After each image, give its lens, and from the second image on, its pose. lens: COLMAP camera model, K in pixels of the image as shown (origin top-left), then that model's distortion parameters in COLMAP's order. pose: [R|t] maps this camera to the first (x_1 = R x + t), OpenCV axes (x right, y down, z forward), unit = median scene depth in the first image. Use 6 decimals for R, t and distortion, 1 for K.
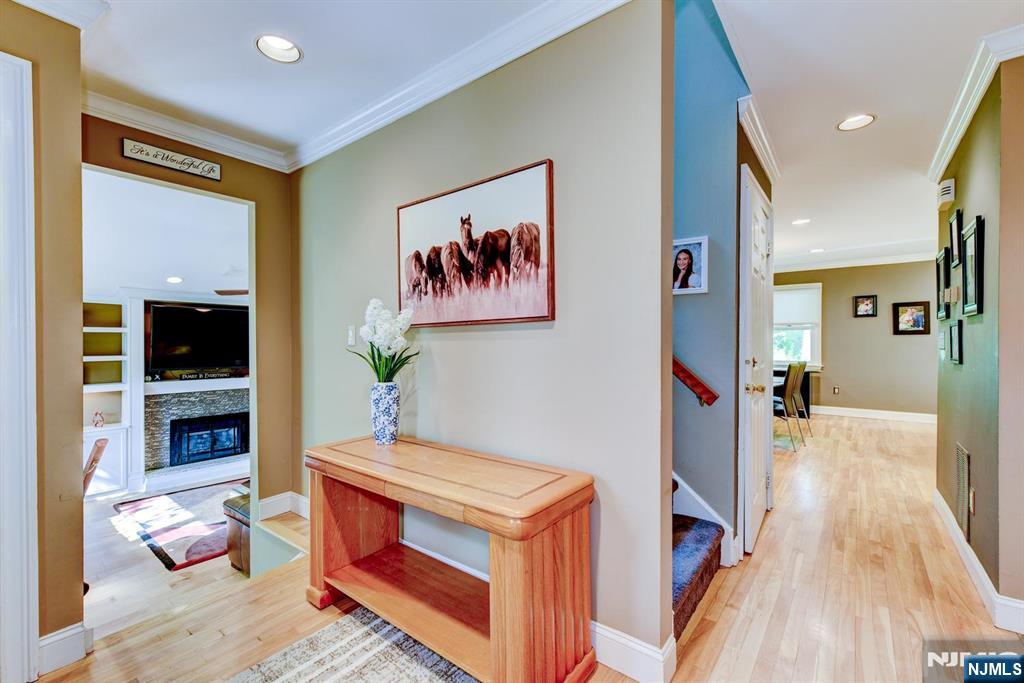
lens RADIAL K [[435.8, 0, 515.8], [0, 435.8, 343.0], [0, 0, 1]] dist [0.001031, 0.000243]
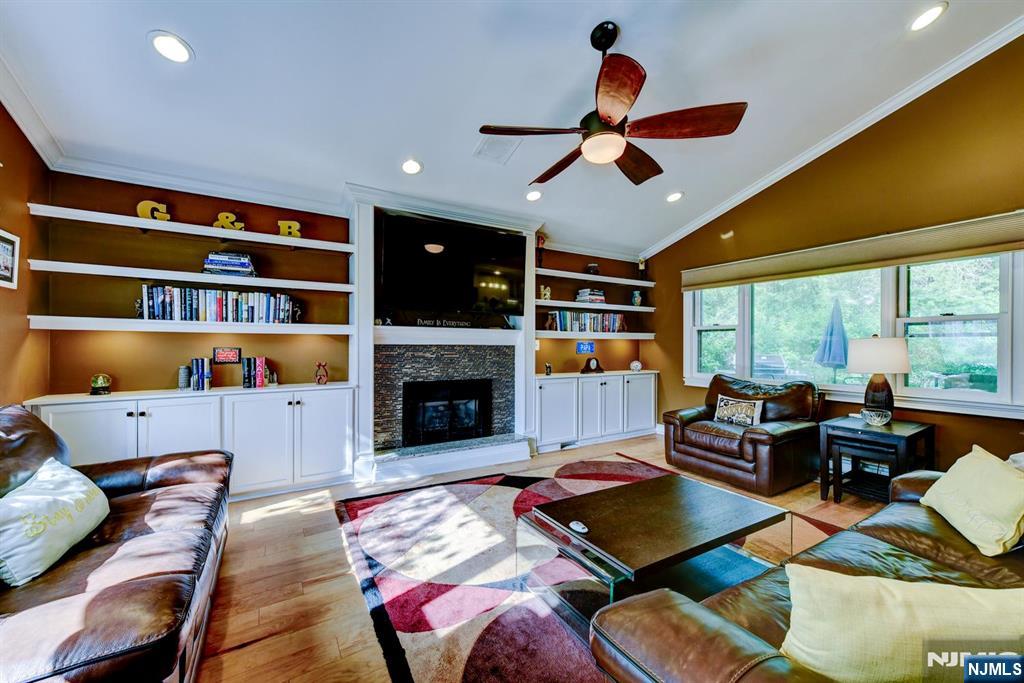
lens RADIAL K [[402.9, 0, 512.0], [0, 402.9, 341.5], [0, 0, 1]] dist [0.015198, 0.000053]
pose [[0.932721, 0.000797, -0.360598, -0.388307], [-0.002940, 0.999981, -0.005394, 0.113339], [0.360587, 0.006091, 0.932706, 0.448449]]
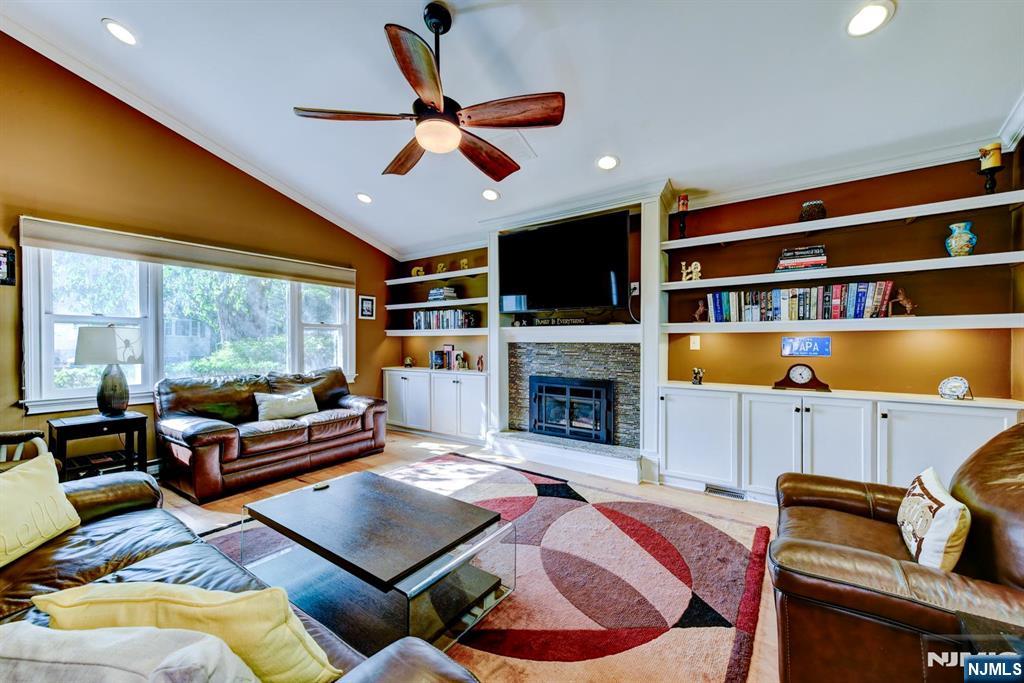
lens RADIAL K [[402.9, 0, 512.0], [0, 402.9, 341.5], [0, 0, 1]] dist [0.015198, 0.000053]
pose [[0.037946, -0.001182, -0.999279, -0.041336], [0.003127, 0.999995, -0.001065, 0.114245], [0.999275, -0.003084, 0.037949, 0.936495]]
